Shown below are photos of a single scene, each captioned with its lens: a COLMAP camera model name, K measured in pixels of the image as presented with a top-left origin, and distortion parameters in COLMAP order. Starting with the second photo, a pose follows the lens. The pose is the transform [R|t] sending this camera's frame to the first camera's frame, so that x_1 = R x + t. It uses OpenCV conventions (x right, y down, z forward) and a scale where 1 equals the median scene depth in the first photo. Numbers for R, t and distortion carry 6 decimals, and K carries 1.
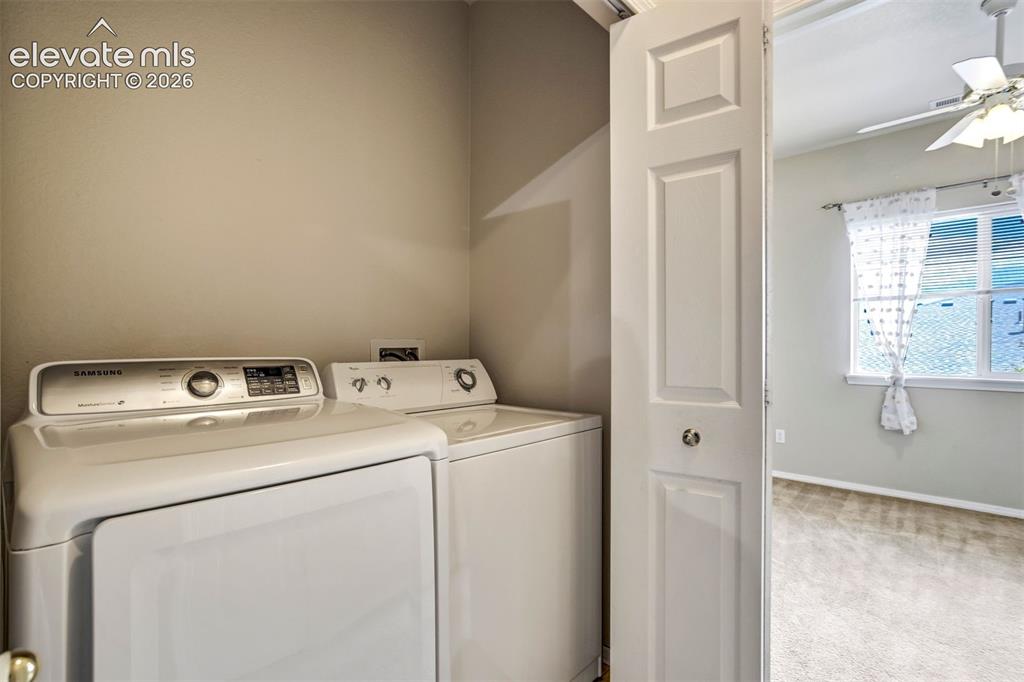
lens RADIAL K [[480.7, 0, 510.6], [0, 480.7, 346.1], [0, 0, 1]] dist [-0.037978, 0.019862]
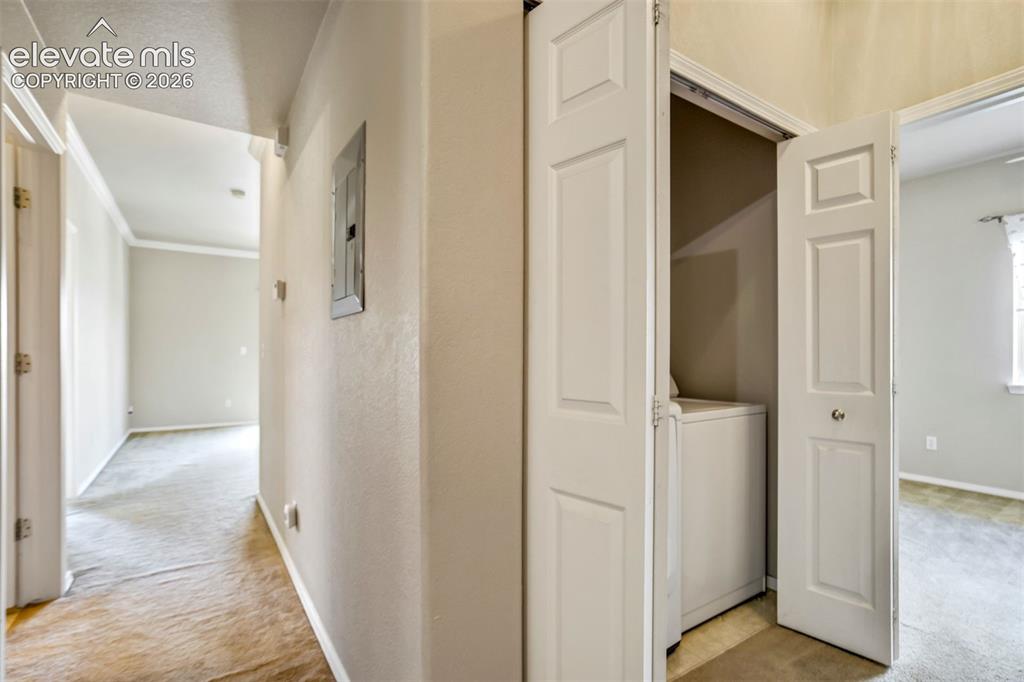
lens RADIAL K [[478.8, 0, 506.2], [0, 478.8, 354.8], [0, 0, 1]] dist [-0.037164, 0.017728]
pose [[0.971000, -0.000141, -0.239079, -0.108492], [-0.000484, 0.999997, -0.002555, 0.000885], [0.239078, 0.002597, 0.970997, -0.267743]]
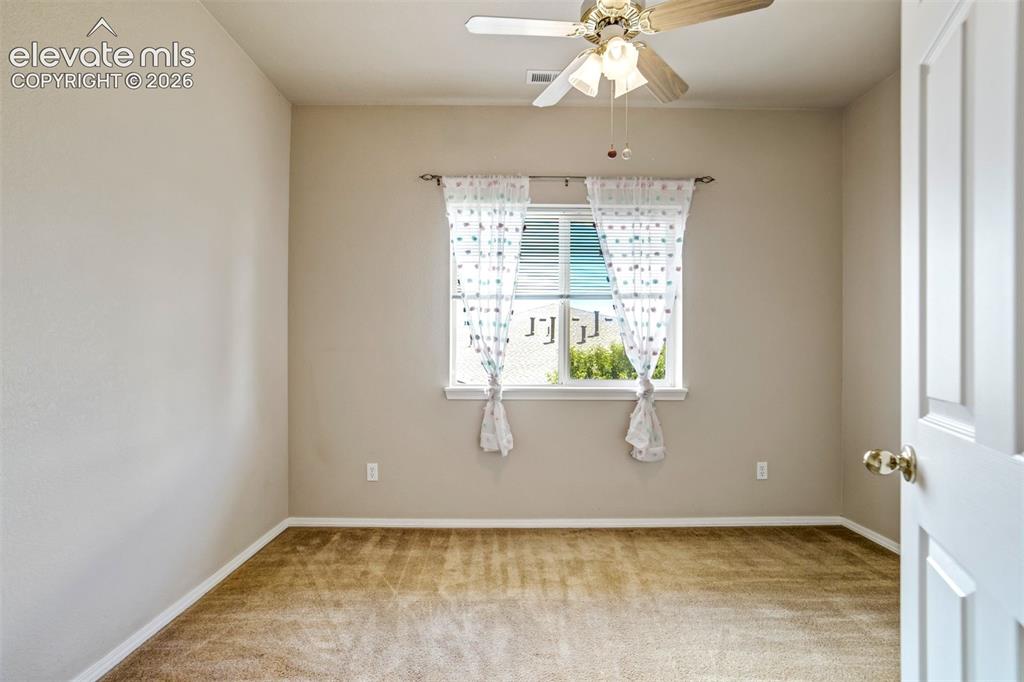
lens RADIAL K [[478.8, 0, 506.2], [0, 478.8, 354.8], [0, 0, 1]] dist [-0.037164, 0.017728]
pose [[0.727232, -0.003404, 0.686383, 0.253938], [0.001526, 0.999993, 0.003342, 0.000585], [-0.686390, -0.001383, 0.727232, 0.380590]]
